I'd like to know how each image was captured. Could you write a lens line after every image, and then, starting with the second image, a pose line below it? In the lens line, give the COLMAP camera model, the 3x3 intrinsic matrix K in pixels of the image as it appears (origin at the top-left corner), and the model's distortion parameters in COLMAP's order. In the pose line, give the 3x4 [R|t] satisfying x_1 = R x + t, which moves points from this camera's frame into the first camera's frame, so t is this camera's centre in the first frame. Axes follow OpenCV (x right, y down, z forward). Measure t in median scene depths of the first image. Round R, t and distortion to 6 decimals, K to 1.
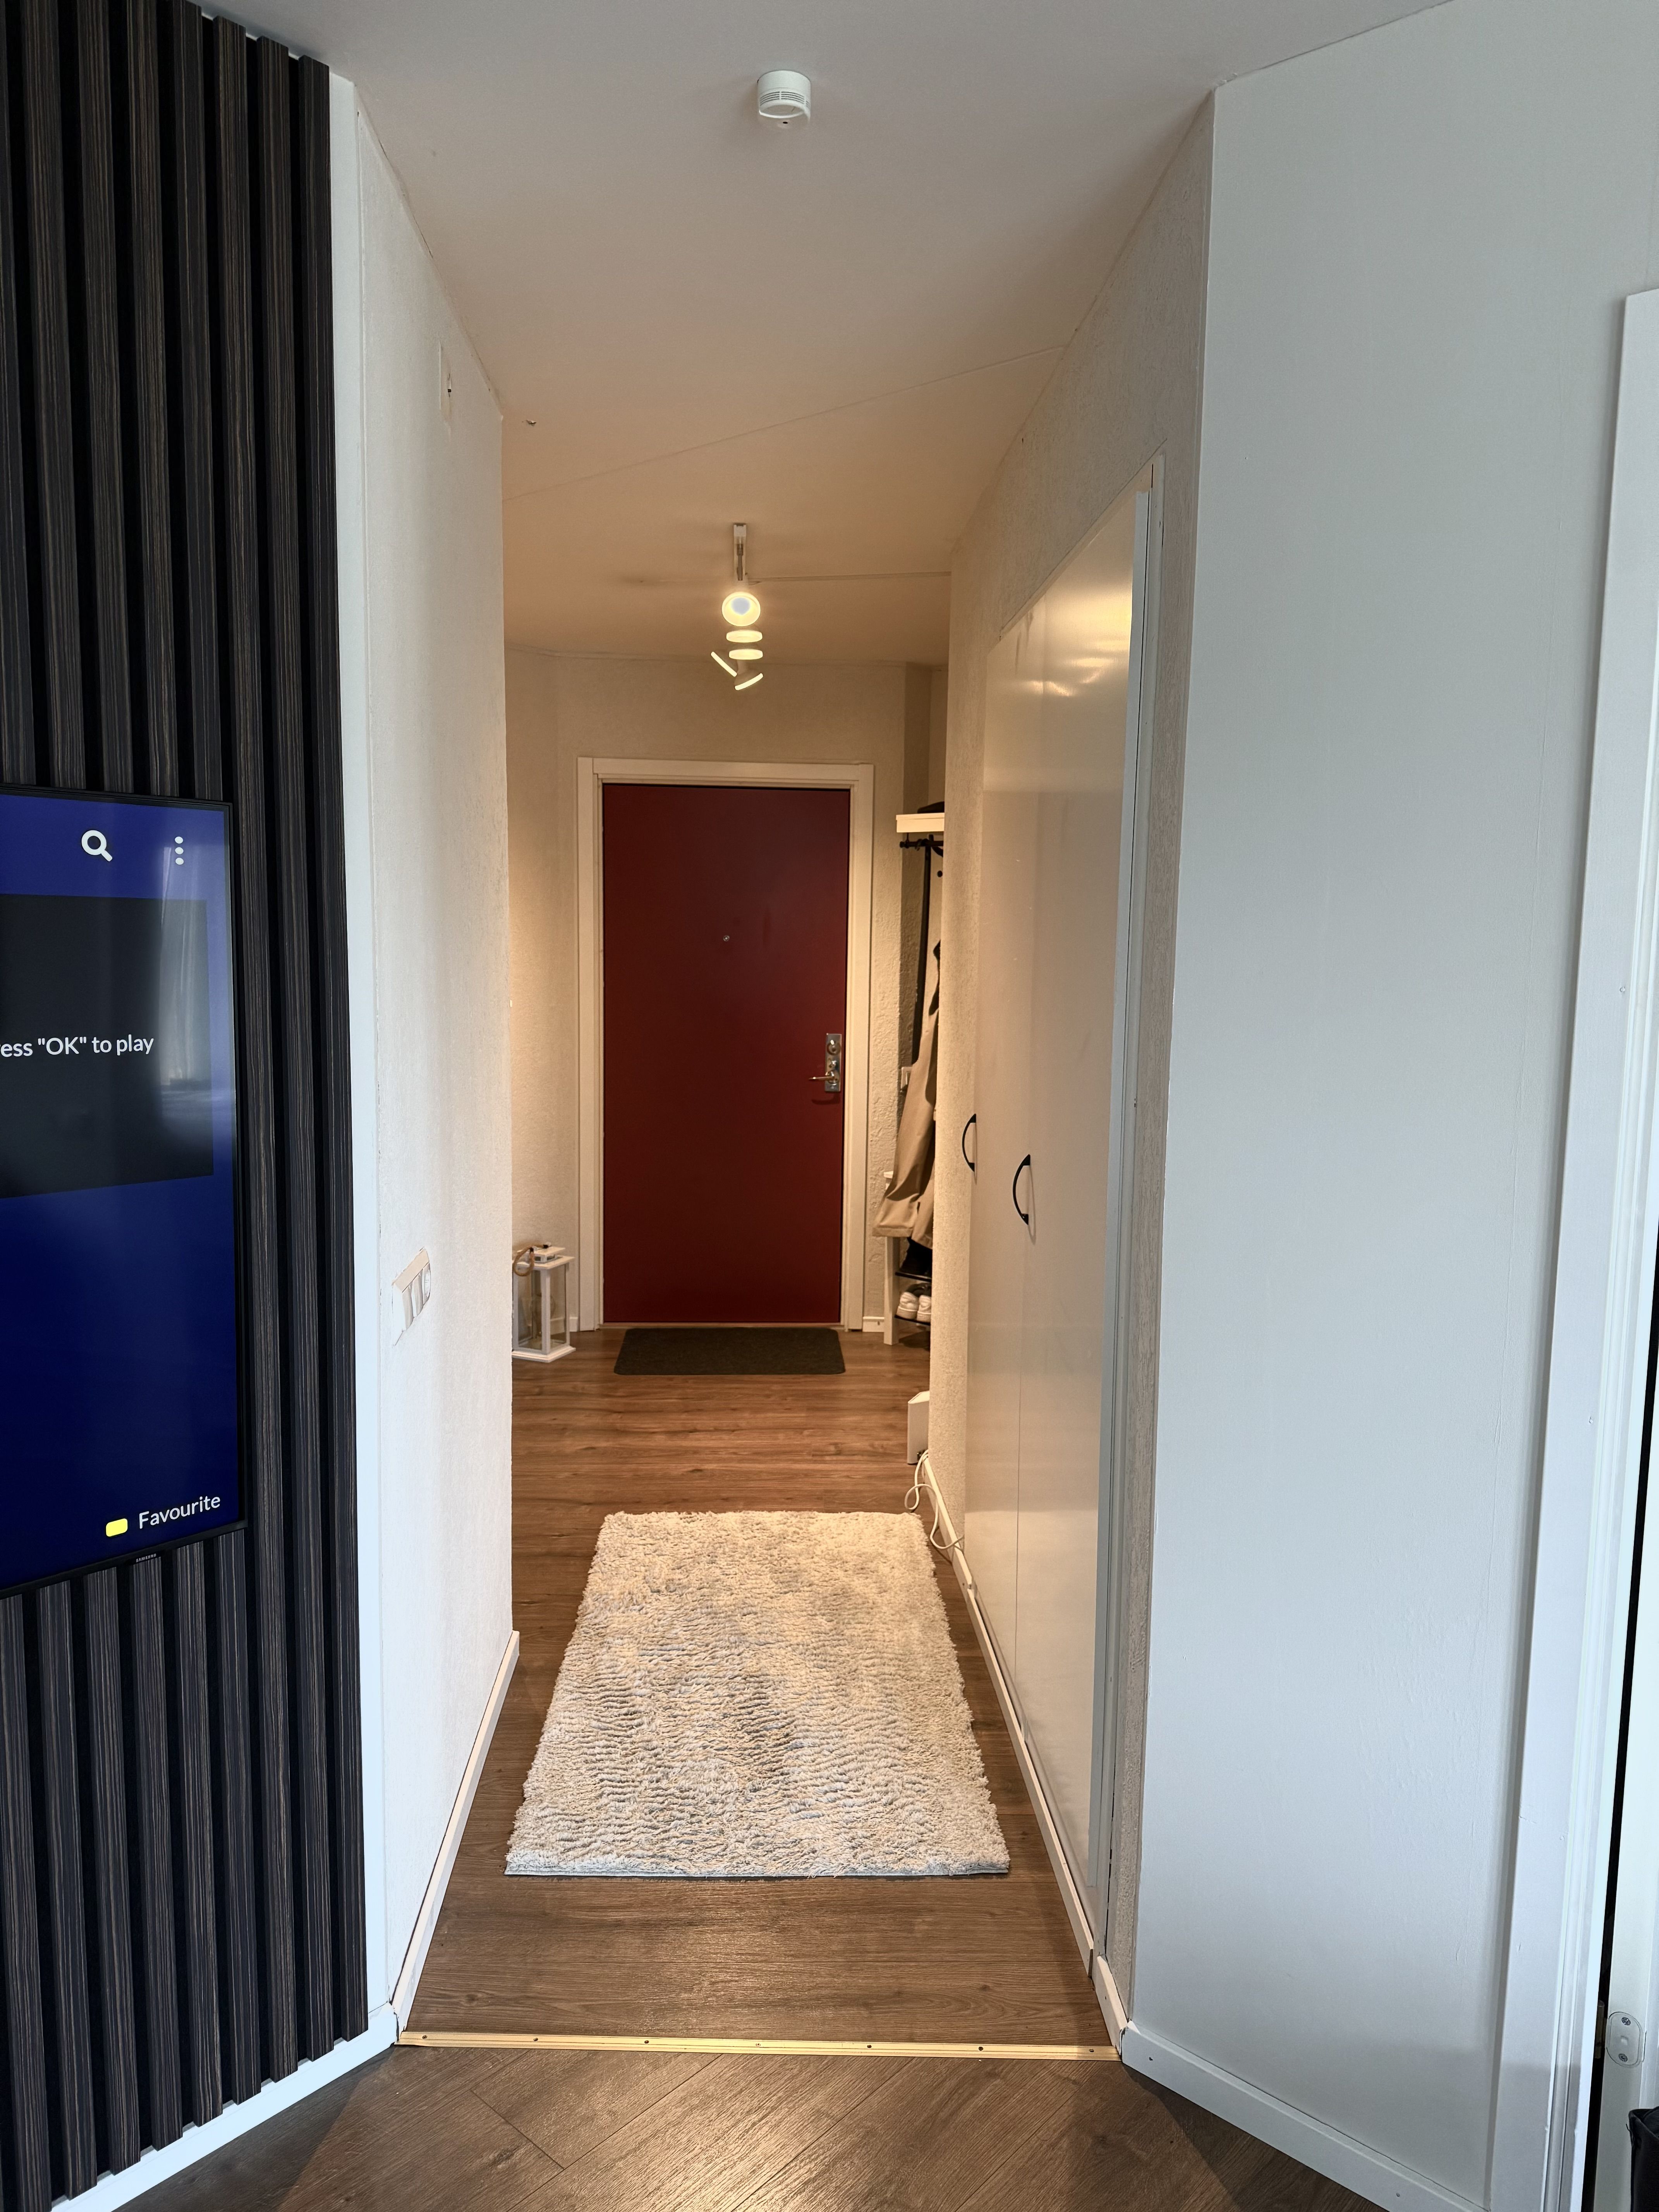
lens RADIAL K [[1593.7, 0, 847.5], [0, 1593.7, 1113.5], [0, 0, 1]] dist [0.101941, -0.134683]
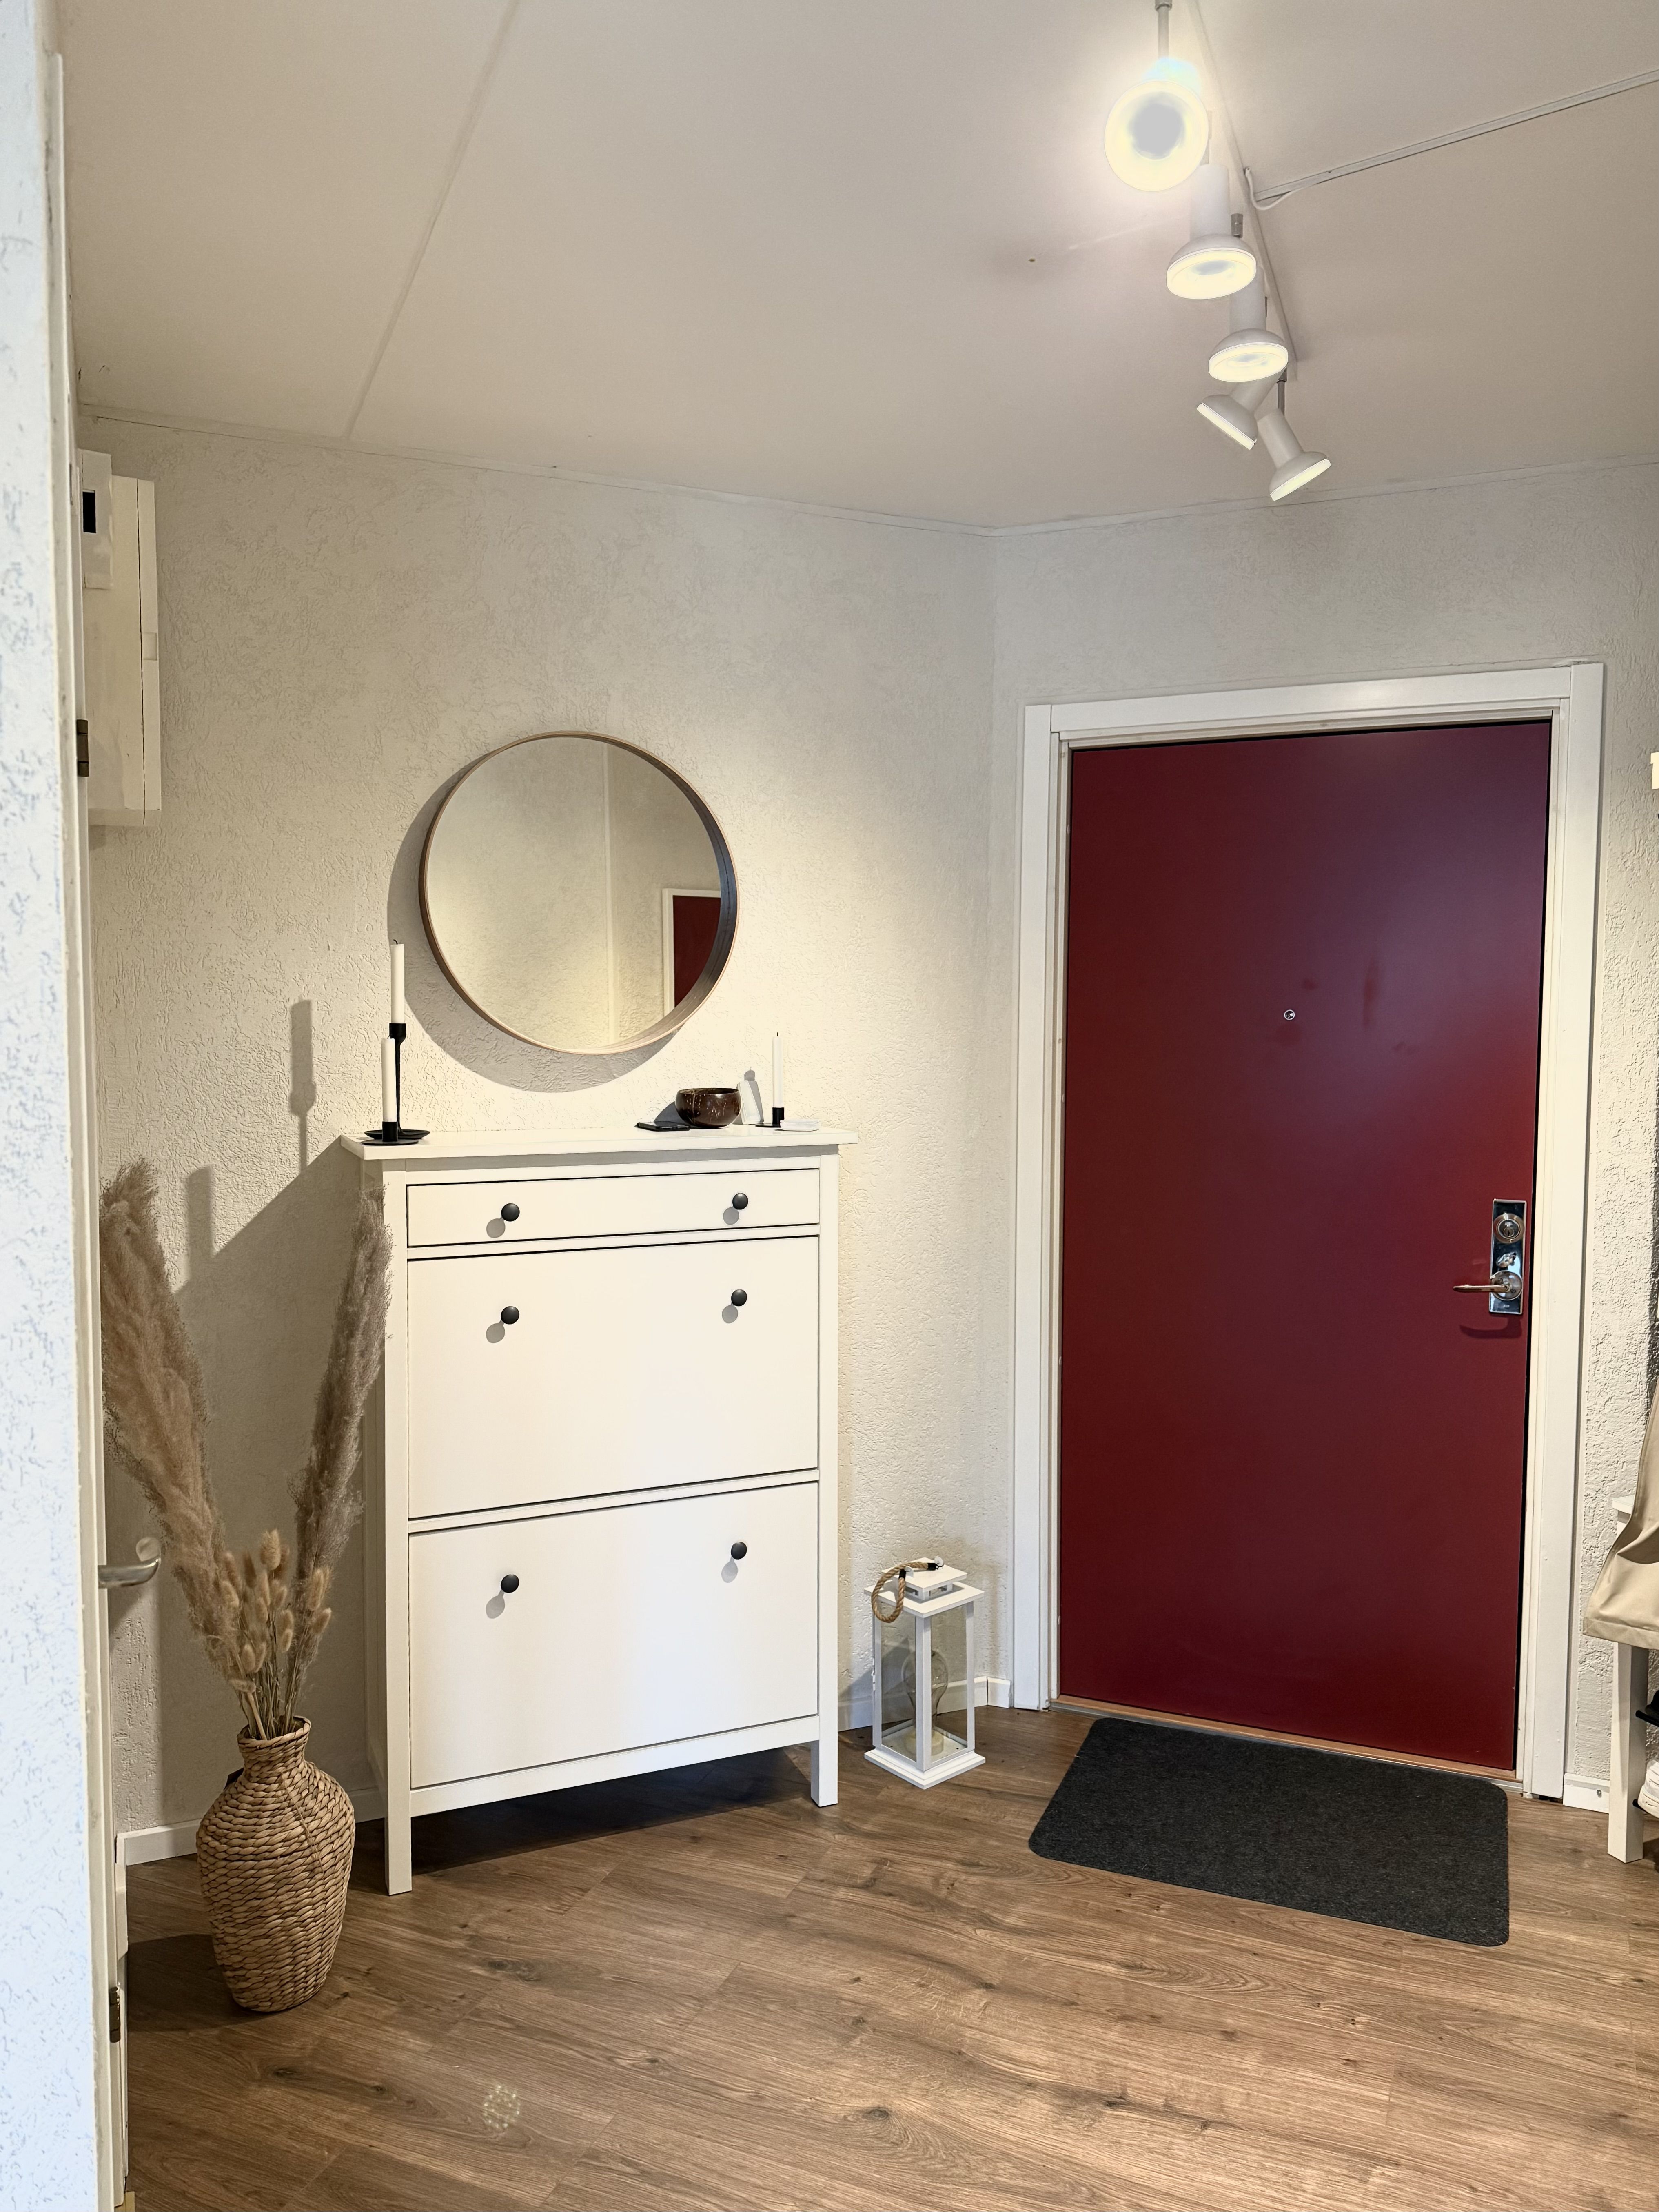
lens RADIAL K [[1593.7, 0, 847.5], [0, 1593.7, 1113.5], [0, 0, 1]] dist [0.101941, -0.134683]
pose [[0.900878, 0.016464, -0.433760, 0.026245], [-0.038022, 0.998433, -0.041071, -0.051623], [0.432404, 0.053492, 0.900092, 0.471690]]
